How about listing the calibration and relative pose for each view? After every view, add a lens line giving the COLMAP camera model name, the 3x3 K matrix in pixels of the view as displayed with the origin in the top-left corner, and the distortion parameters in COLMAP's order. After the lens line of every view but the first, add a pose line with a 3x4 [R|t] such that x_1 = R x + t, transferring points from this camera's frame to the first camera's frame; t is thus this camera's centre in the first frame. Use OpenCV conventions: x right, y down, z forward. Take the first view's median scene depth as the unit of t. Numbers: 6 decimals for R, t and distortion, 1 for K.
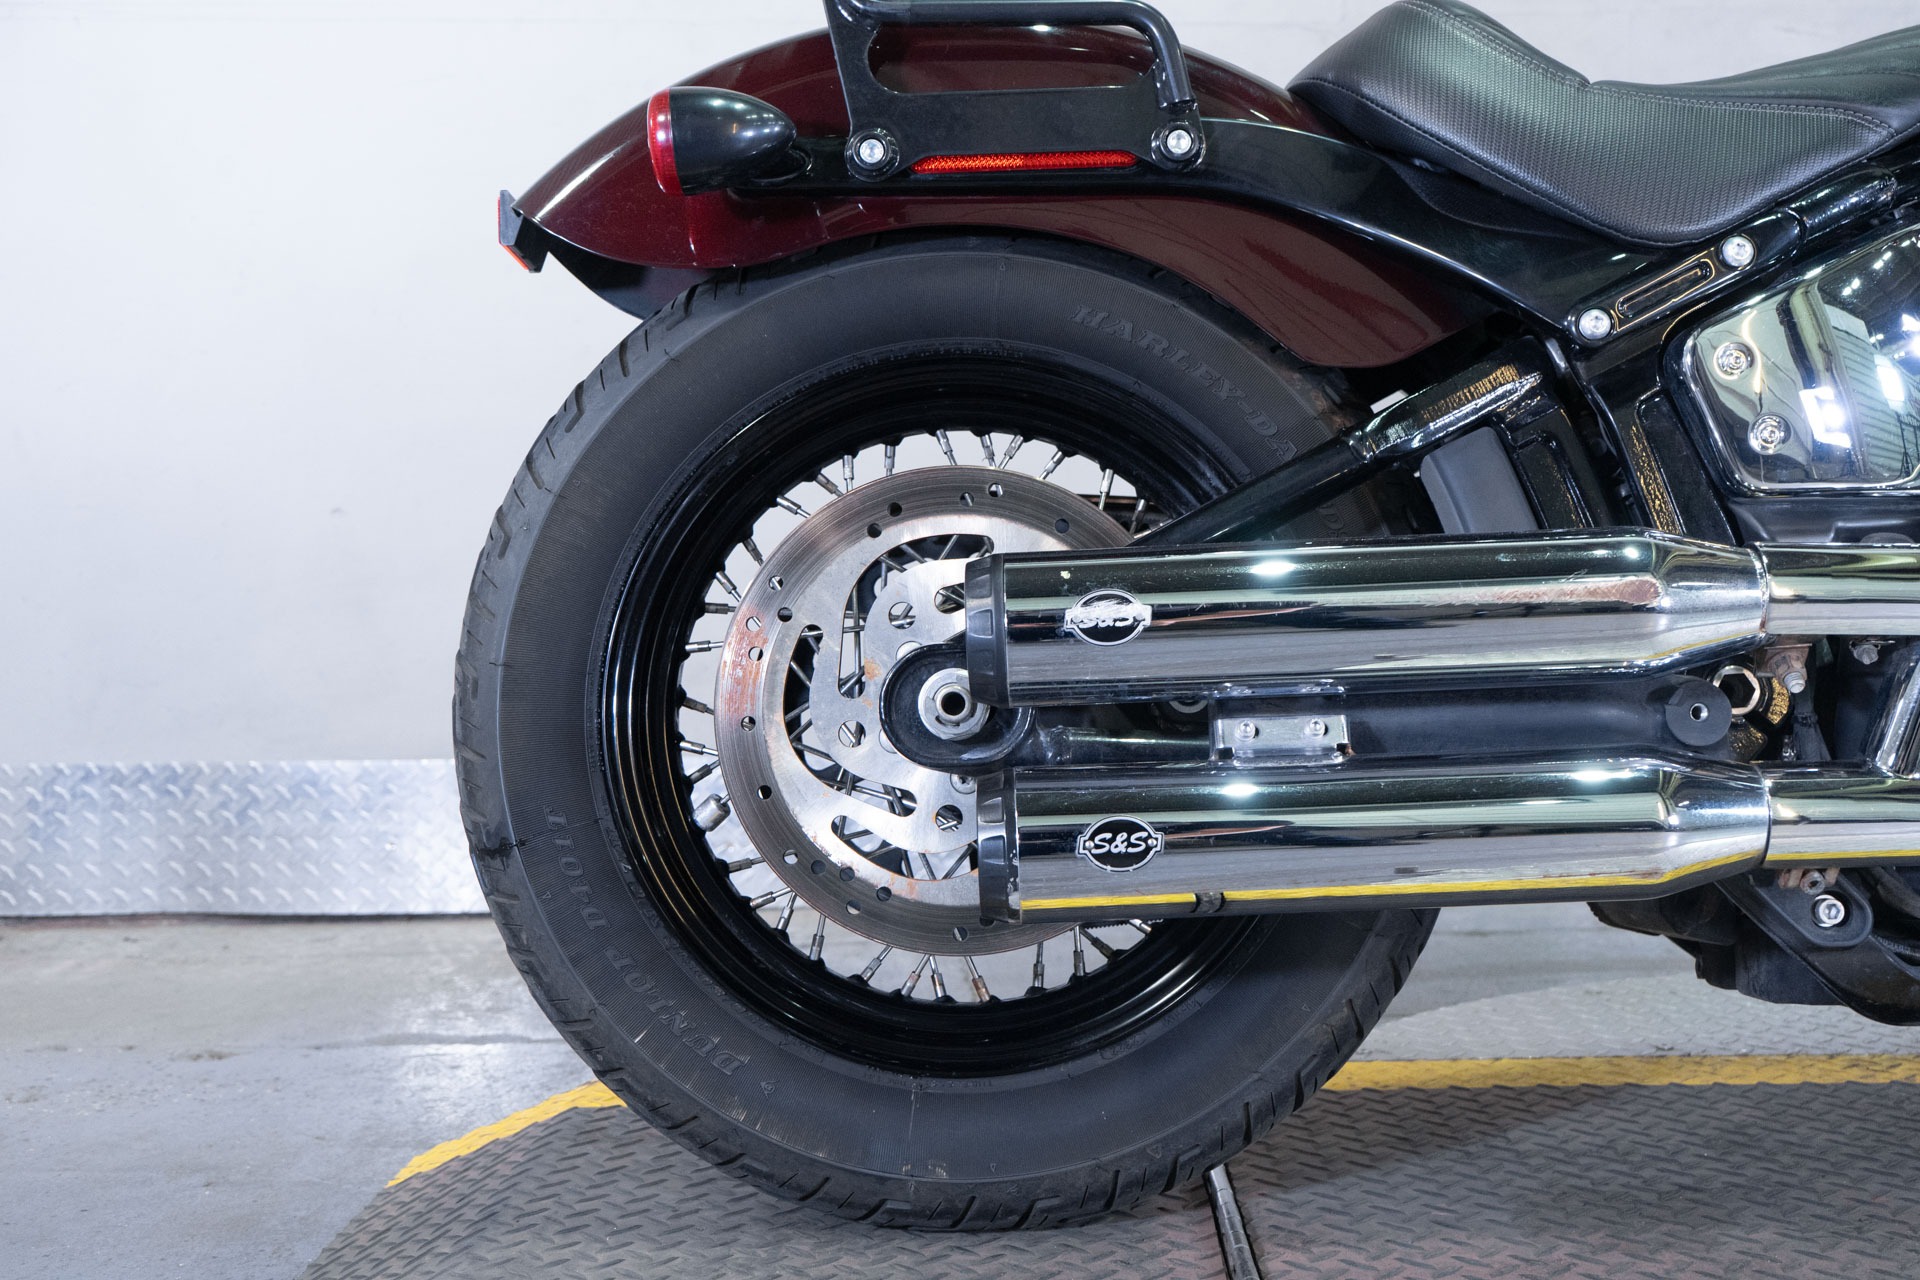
lens RADIAL K [[2174.4, 0, 956.1], [0, 2174.4, 629.5], [0, 0, 1]] dist [0.029751, 0.000000]
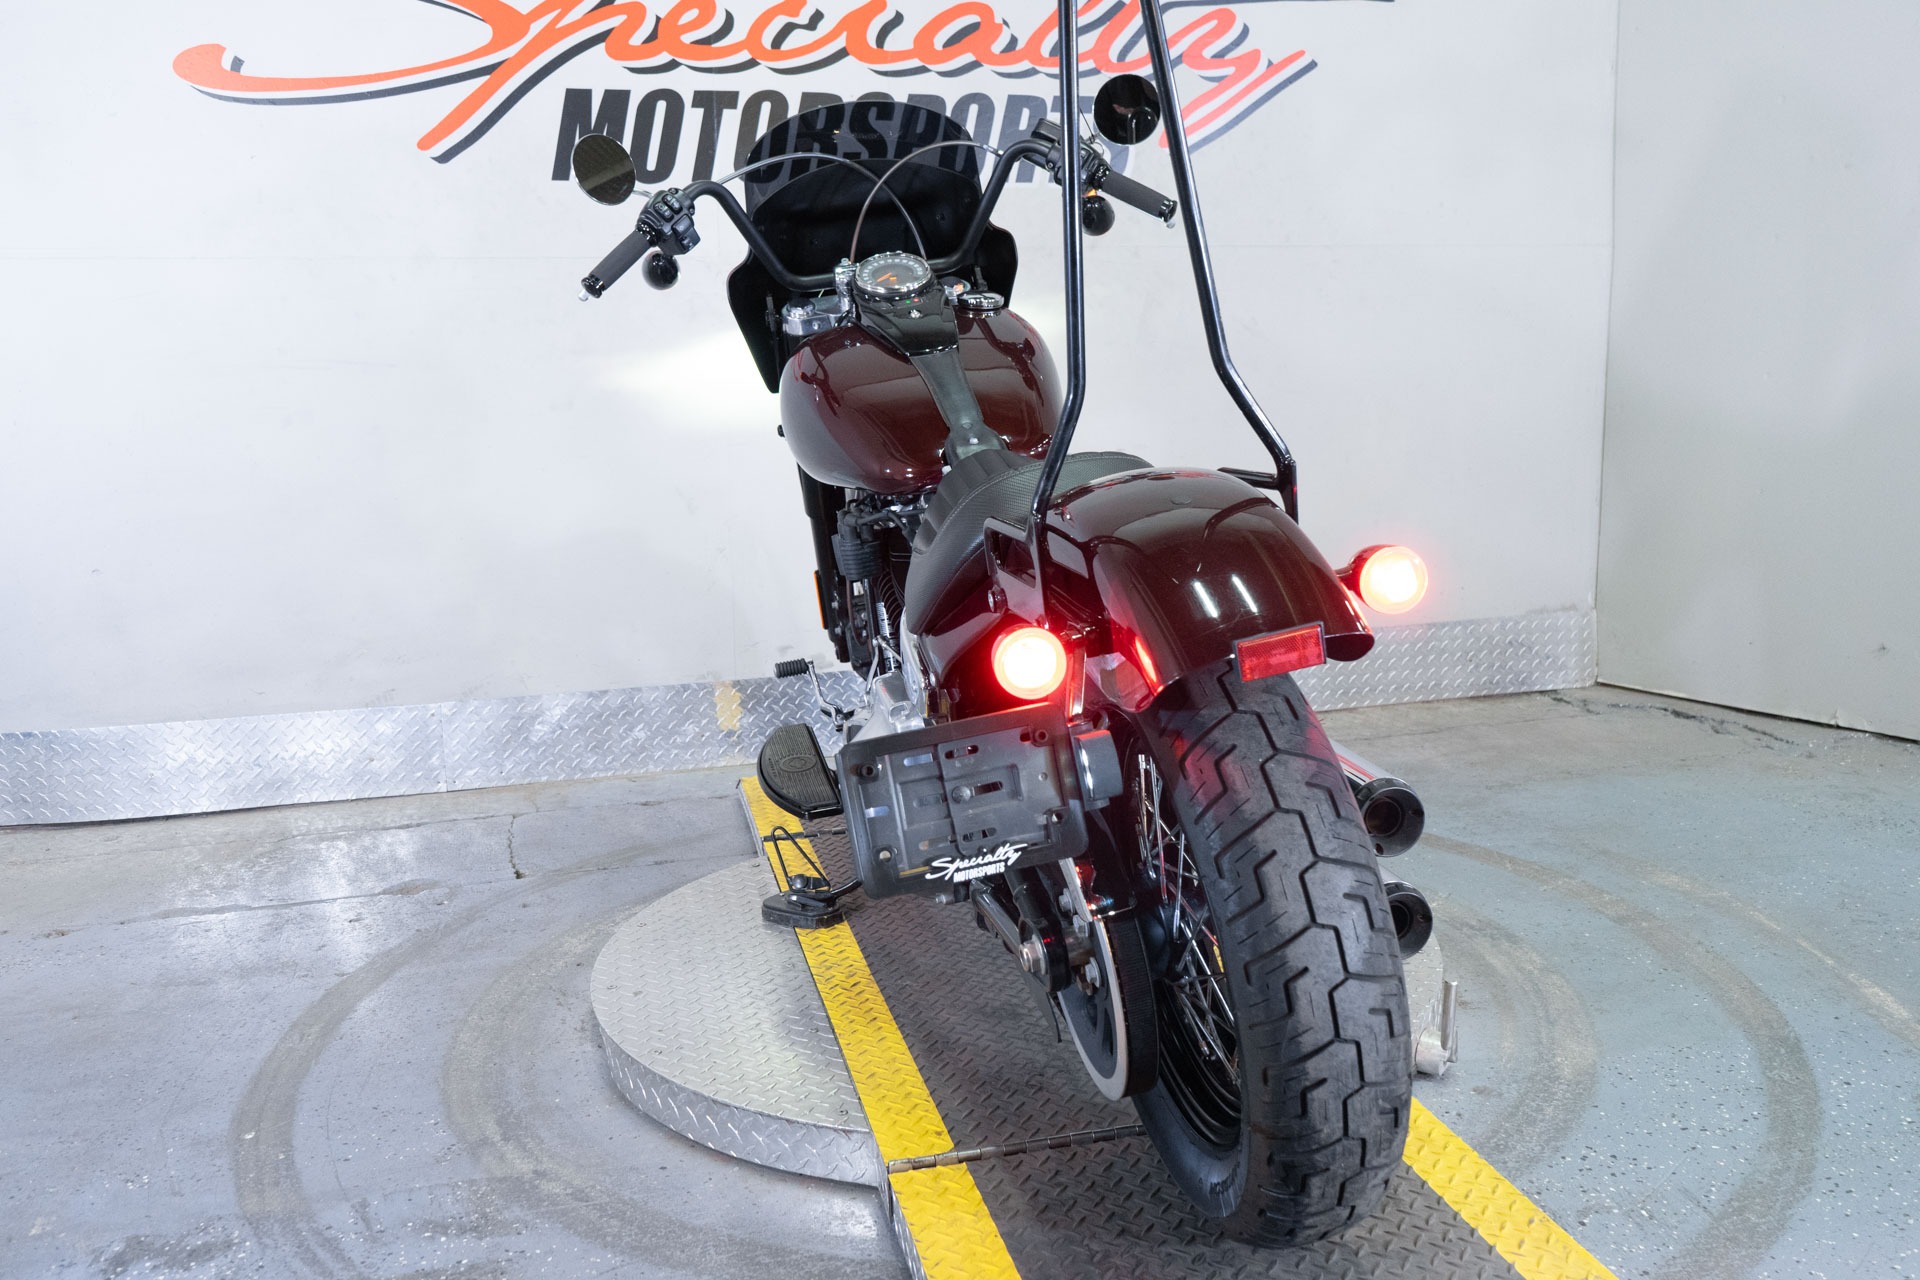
lens RADIAL K [[1668.9, 0, 968.9], [0, 1668.9, 637.4], [0, 0, 1]] dist [0.014321, -0.002739]
pose [[0.975525, -0.052584, 0.213510, 0.073809], [0.026036, 0.991777, 0.125299, -0.142956], [-0.218343, -0.116674, 0.968872, -0.327802]]
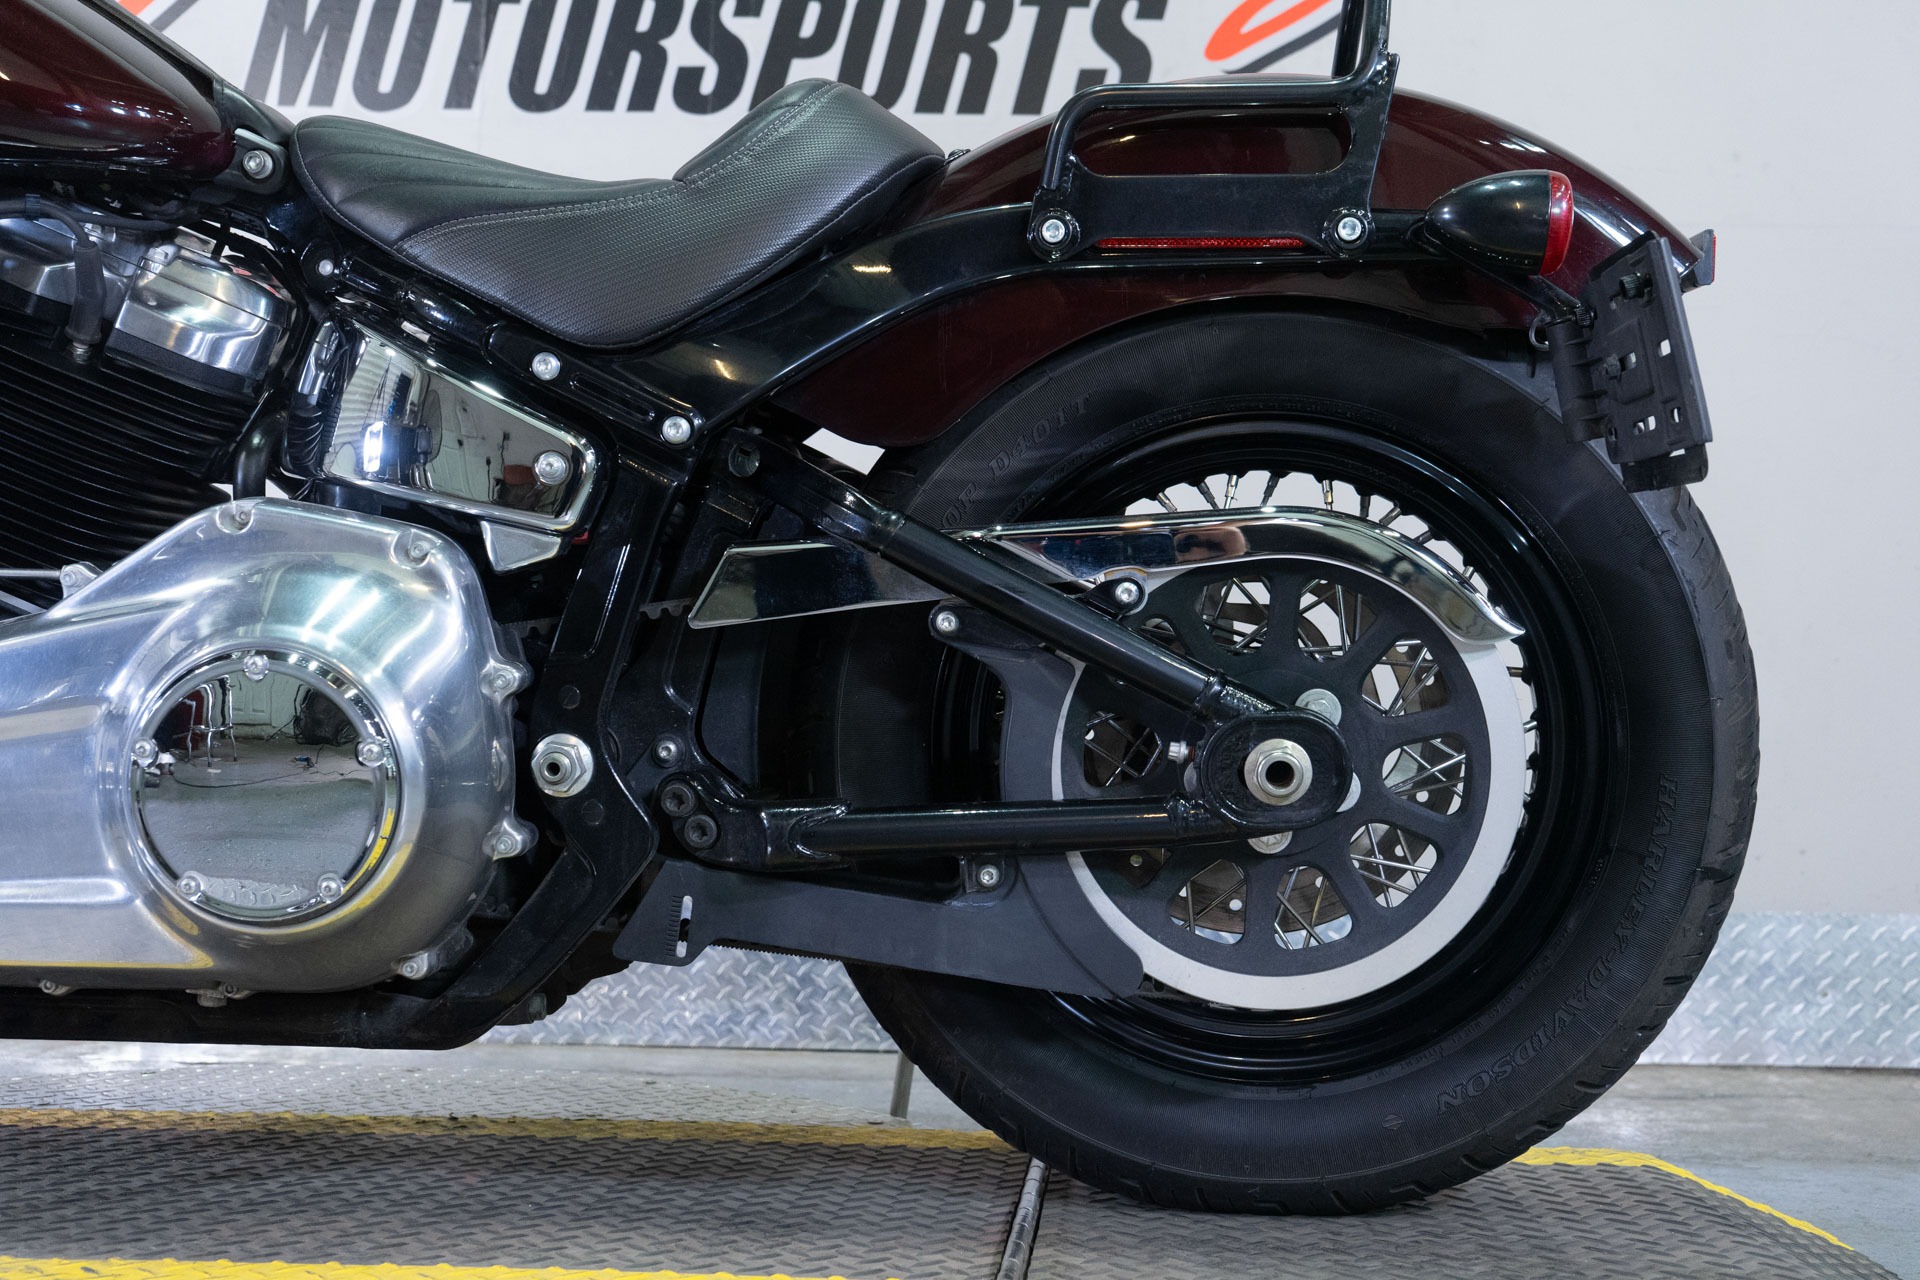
lens RADIAL K [[2174.4, 0, 958.1], [0, 2174.4, 642.1], [0, 0, 1]] dist [0.029751, 0.000000]
pose [[0.996104, 0.026106, -0.084236, 0.510165], [-0.035762, 0.992693, -0.115249, 0.044927], [0.080611, 0.117812, 0.989759, -0.030551]]
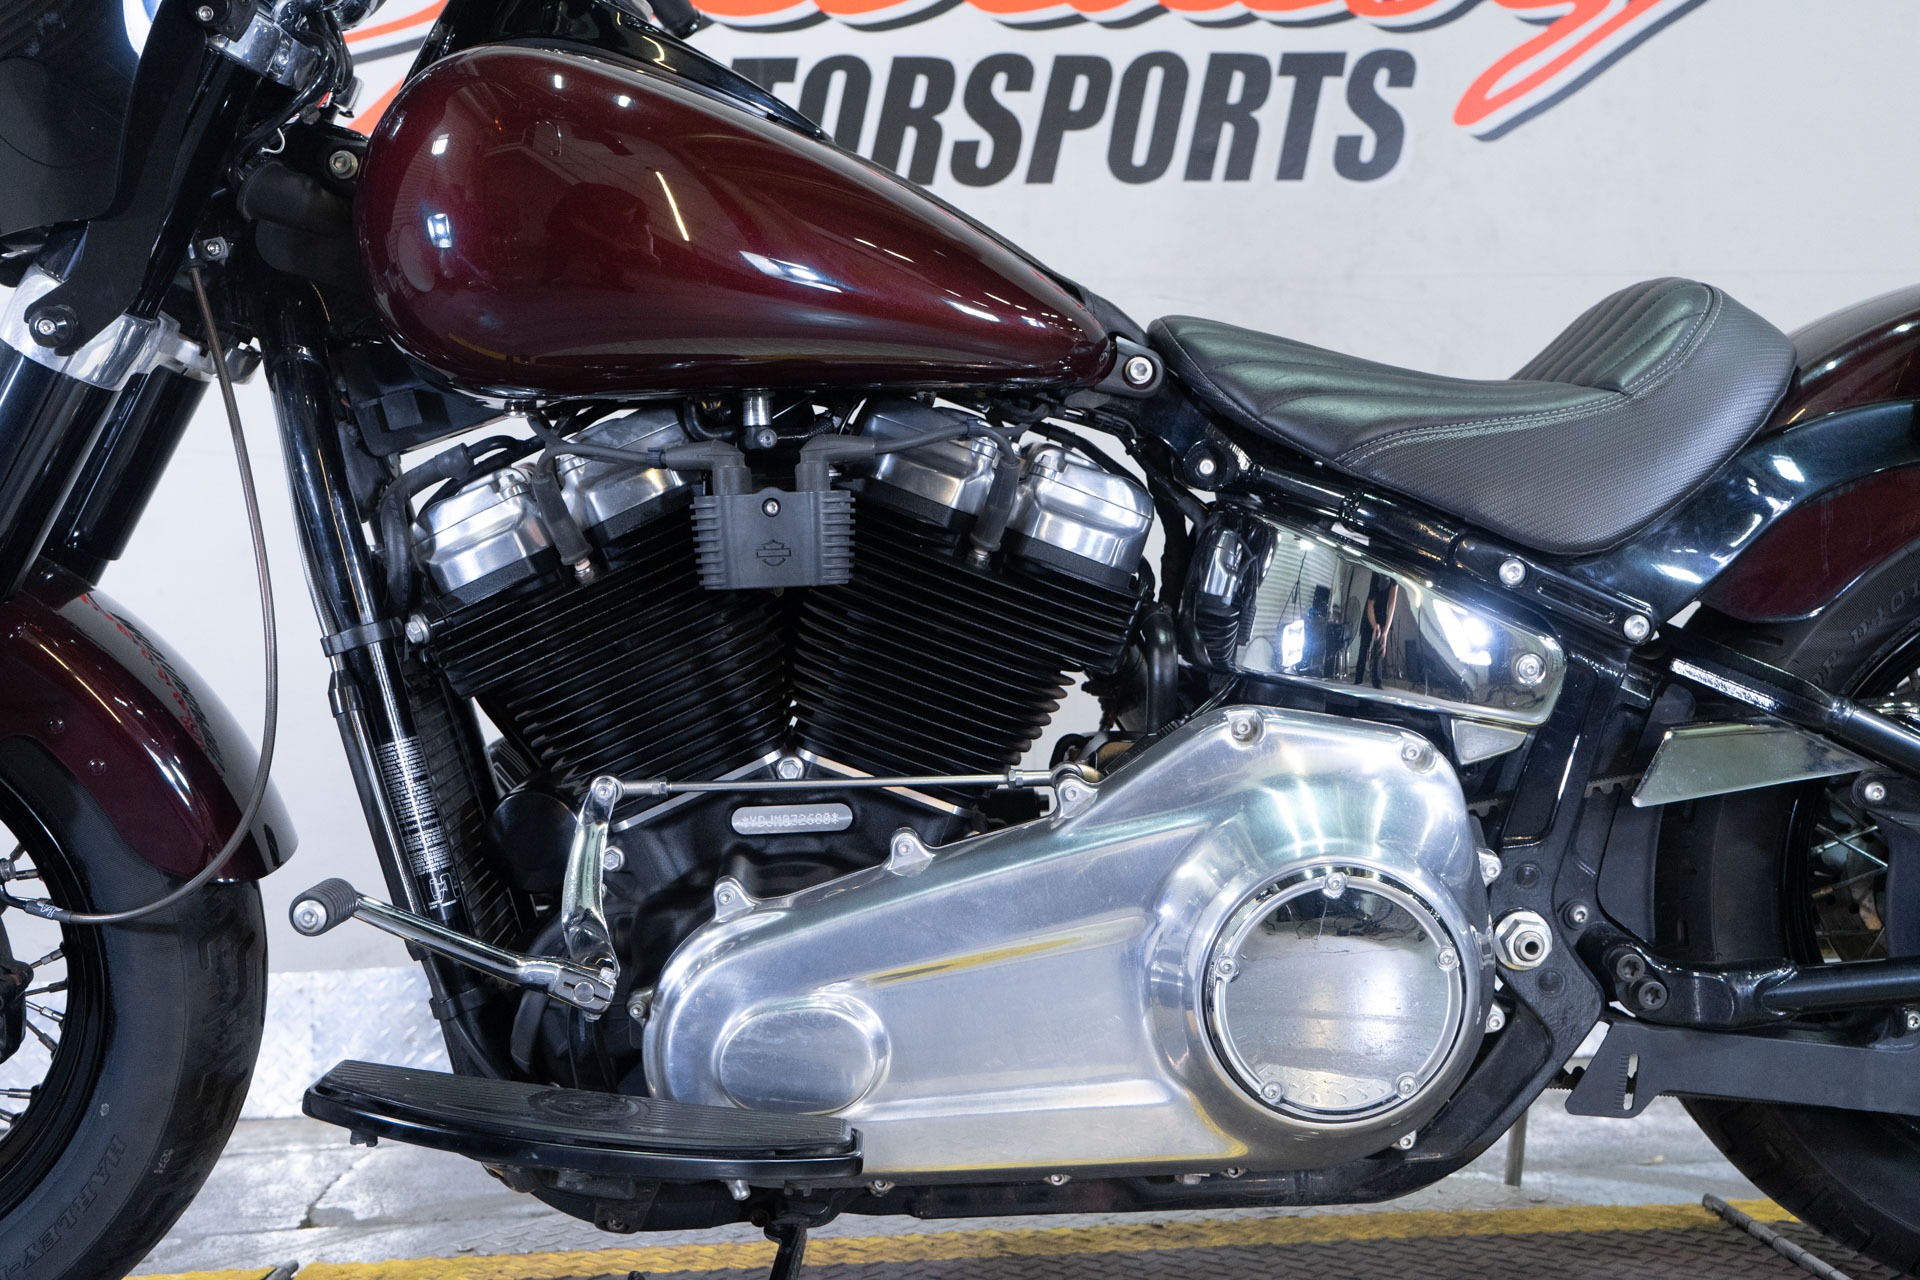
lens RADIAL K [[2110.3, 0, 948.5], [0, 2110.3, 627.0], [0, 0, 1]] dist [0.009116, 0.000000]
pose [[0.999642, -0.017447, 0.020295, 0.245858], [0.019260, 0.995489, -0.092902, -0.008923], [-0.018583, 0.093259, 0.995468, -0.059920]]
